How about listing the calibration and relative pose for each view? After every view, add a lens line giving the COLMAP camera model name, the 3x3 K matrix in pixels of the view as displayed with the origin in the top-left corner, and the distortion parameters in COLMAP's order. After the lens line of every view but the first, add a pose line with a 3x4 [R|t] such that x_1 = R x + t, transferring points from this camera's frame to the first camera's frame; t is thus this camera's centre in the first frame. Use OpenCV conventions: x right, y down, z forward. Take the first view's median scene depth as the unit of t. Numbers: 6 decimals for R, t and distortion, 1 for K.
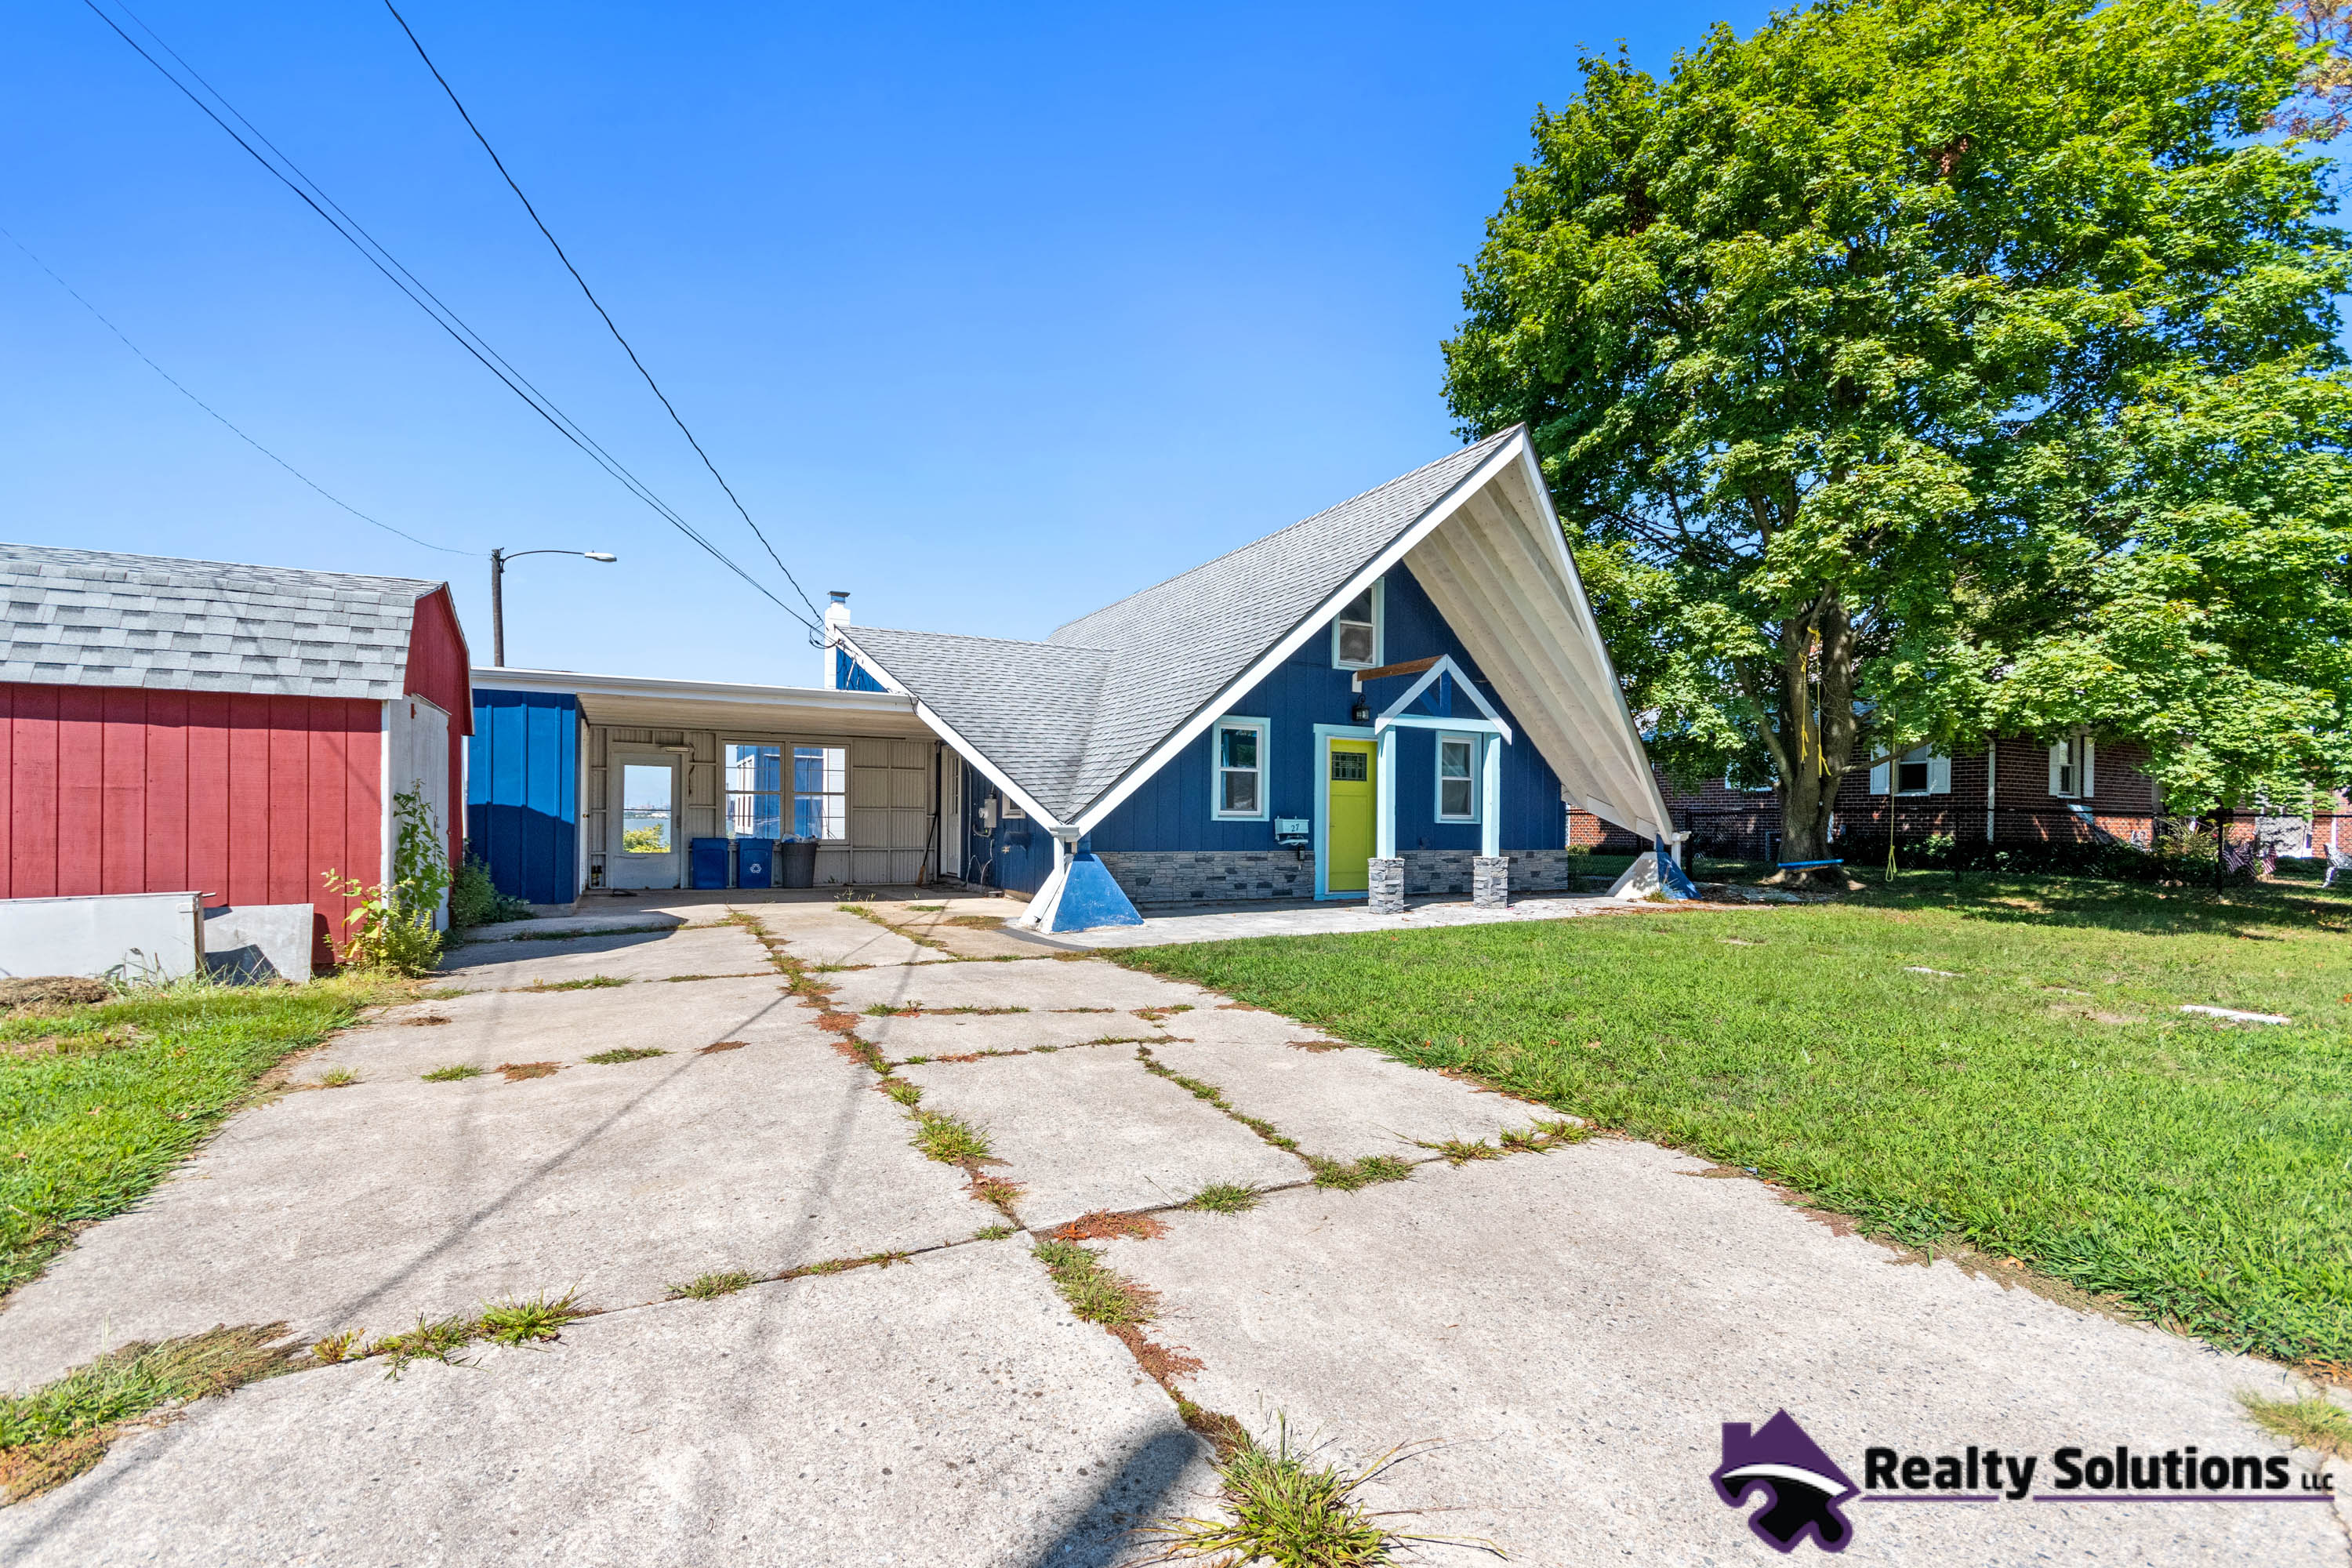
lens RADIAL K [[1049.2, 0, 1180.3], [0, 1049.2, 826.5], [0, 0, 1]] dist [-0.000207, 0.000697]
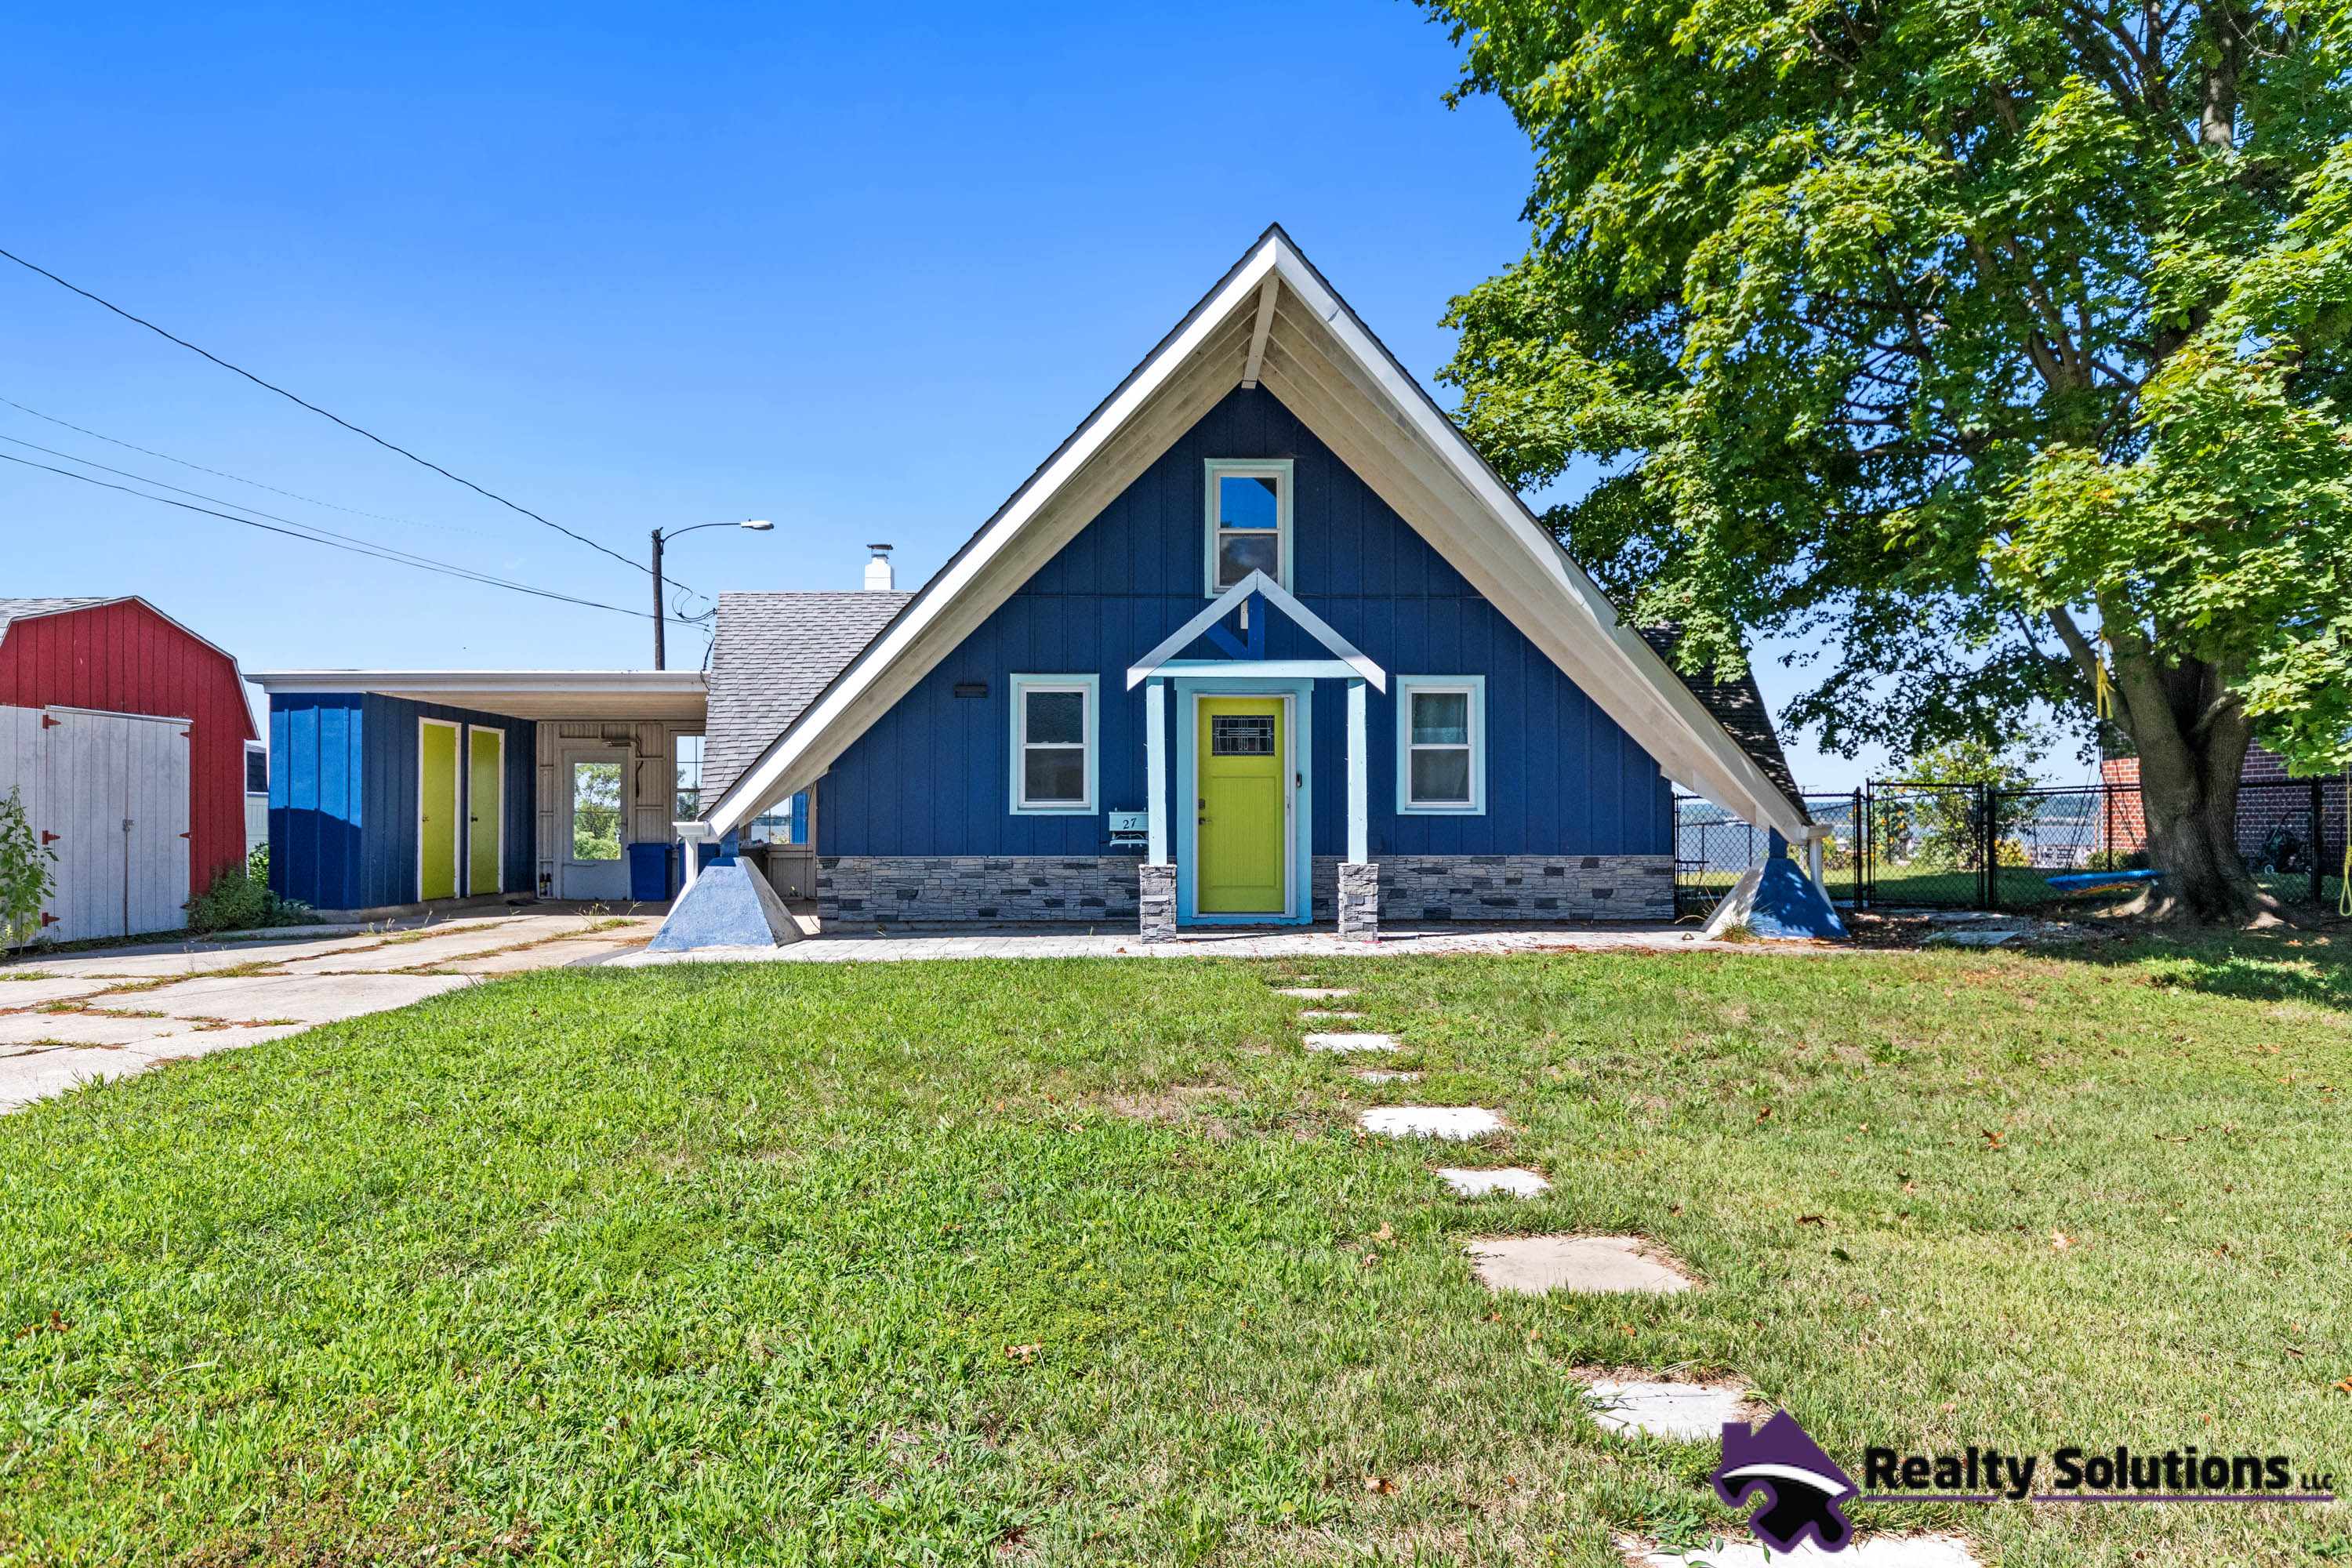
lens RADIAL K [[1506.8, 0, 1176.0], [0, 1506.8, 784.0], [0, 0, 1]] dist [0.019696, -0.000578]
pose [[0.886150, -0.023330, -0.462812, 0.623275], [0.008345, 0.999373, -0.034399, 0.010190], [0.463324, 0.026621, 0.885789, 0.095454]]
